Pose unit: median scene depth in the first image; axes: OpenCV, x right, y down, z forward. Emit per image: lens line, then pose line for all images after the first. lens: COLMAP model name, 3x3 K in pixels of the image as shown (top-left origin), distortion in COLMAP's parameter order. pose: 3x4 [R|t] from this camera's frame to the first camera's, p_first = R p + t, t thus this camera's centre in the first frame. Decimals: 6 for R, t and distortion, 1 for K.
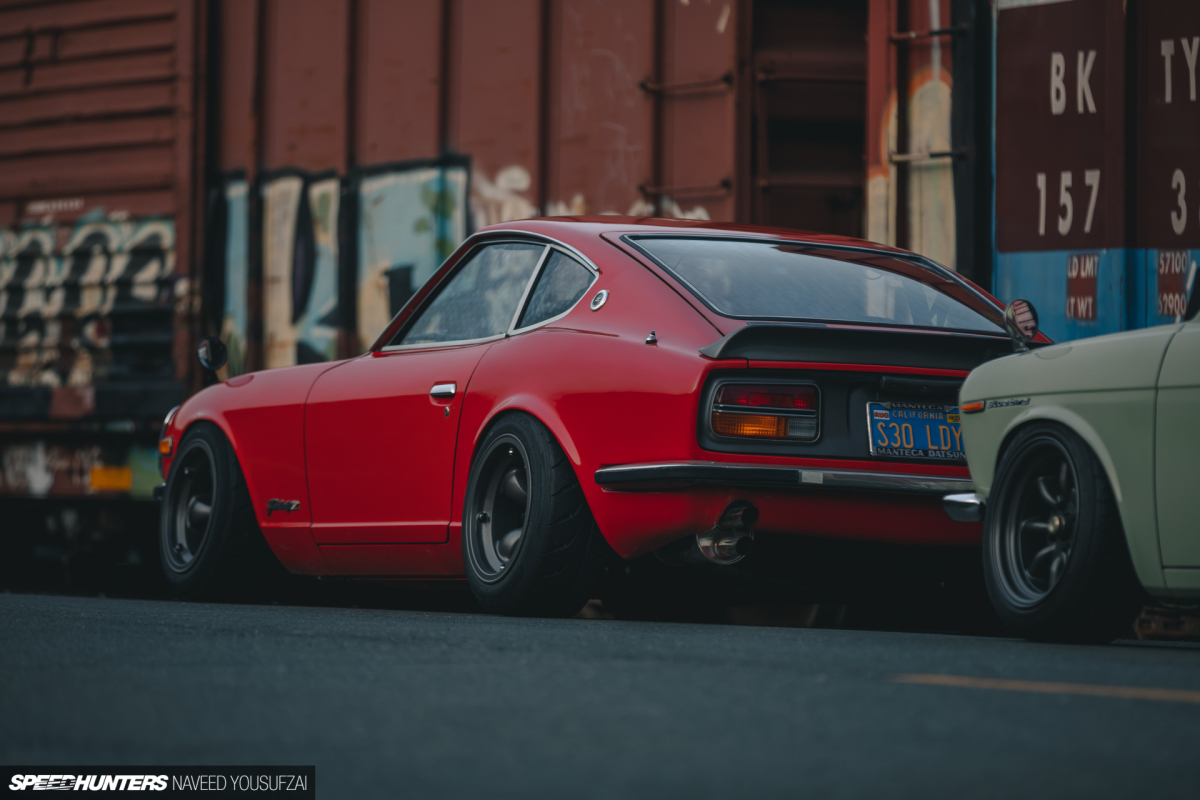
lens RADIAL K [[7023.3, 0, 598.8], [0, 7023.3, 403.1], [0, 0, 1]] dist [-1.473921, 0.000000]
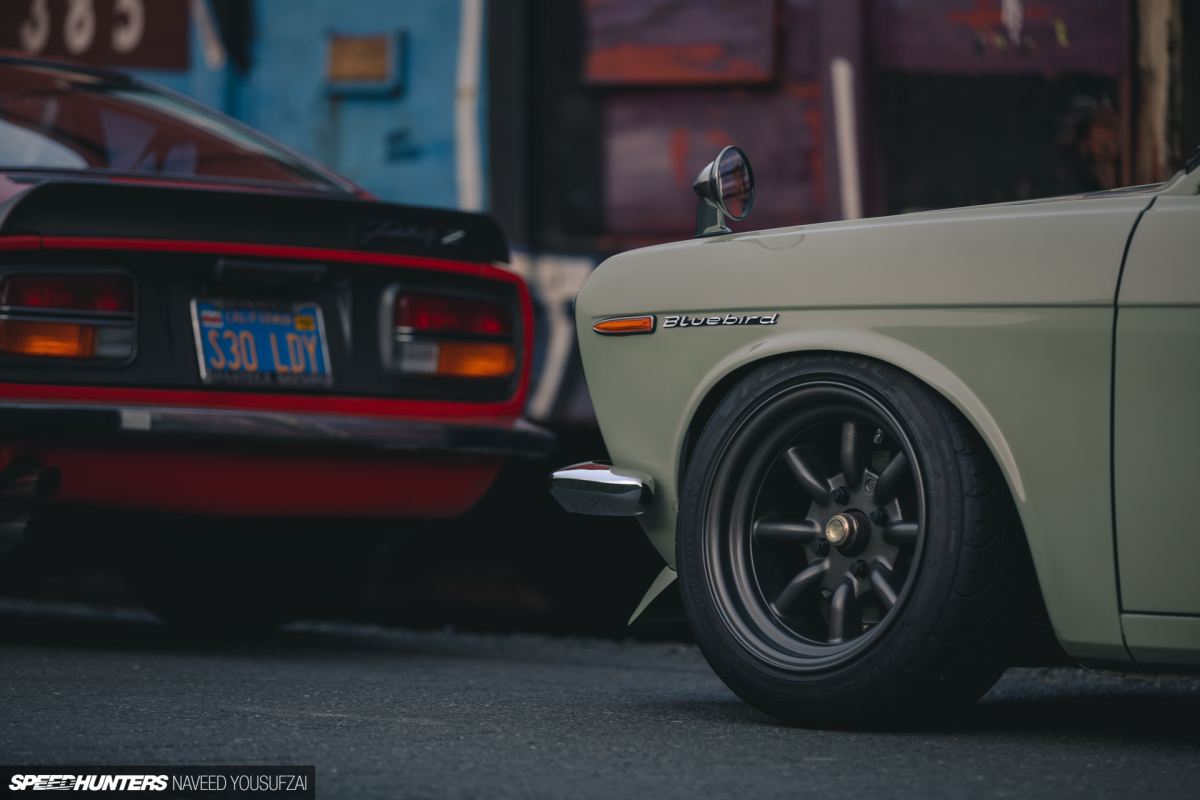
lens RADIAL K [[5437.0, 0, 600.2], [0, 5437.0, 399.4], [0, 0, 1]] dist [-0.394756, 0.000000]
pose [[0.927814, -0.010441, 0.372897, -0.113095], [-0.003539, 0.999317, 0.036785, -0.009454], [-0.373026, -0.035449, 0.927143, 0.522505]]
